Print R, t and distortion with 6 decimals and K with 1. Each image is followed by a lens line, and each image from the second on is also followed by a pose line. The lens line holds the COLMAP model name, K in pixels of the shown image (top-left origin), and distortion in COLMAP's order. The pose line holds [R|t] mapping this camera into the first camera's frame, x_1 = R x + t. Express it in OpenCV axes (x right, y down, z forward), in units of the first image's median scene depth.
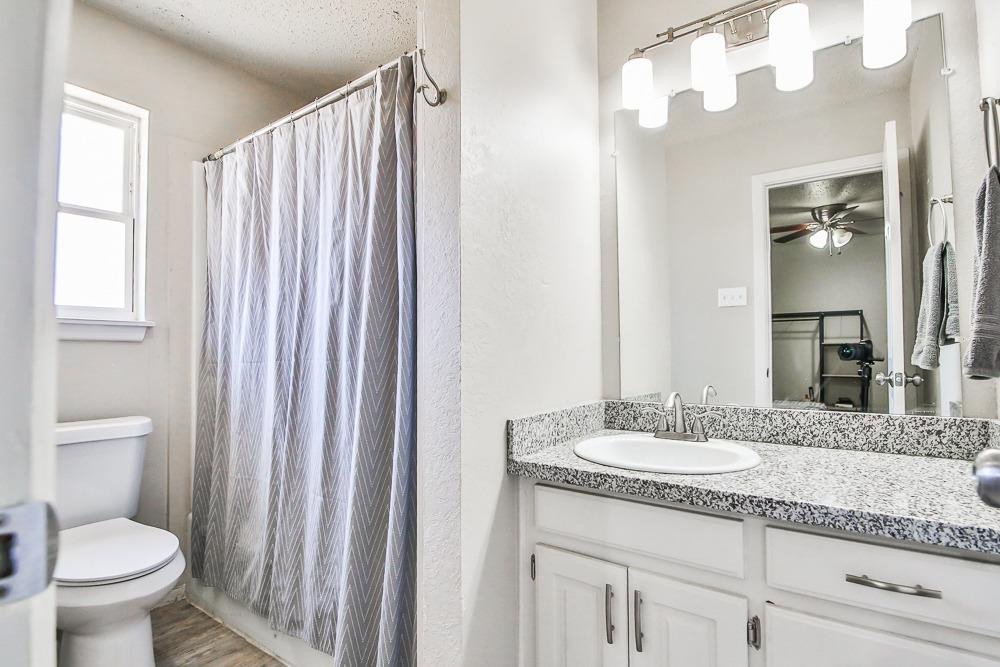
lens RADIAL K [[456.1, 0, 504.8], [0, 456.1, 336.3], [0, 0, 1]] dist [-0.002046, -0.008925]
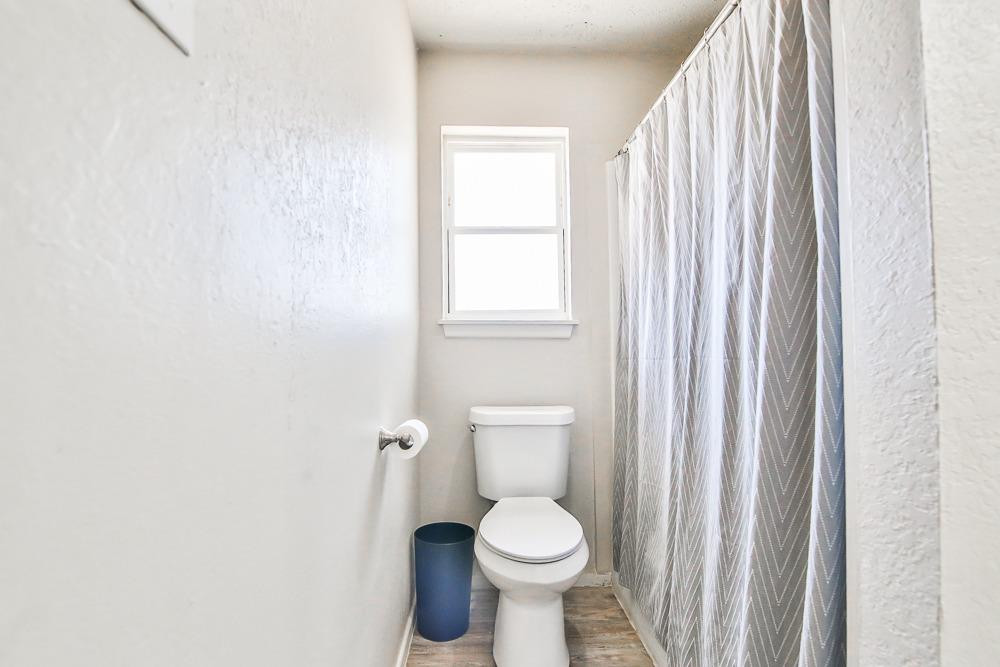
lens RADIAL K [[473.2, 0, 497.5], [0, 473.2, 334.8], [0, 0, 1]] dist [0.002521, -0.013854]
pose [[0.602071, -0.022166, -0.798135, 0.014812], [0.028364, 0.999577, -0.006364, 0.006850], [0.797939, -0.018806, 0.602445, 0.217262]]
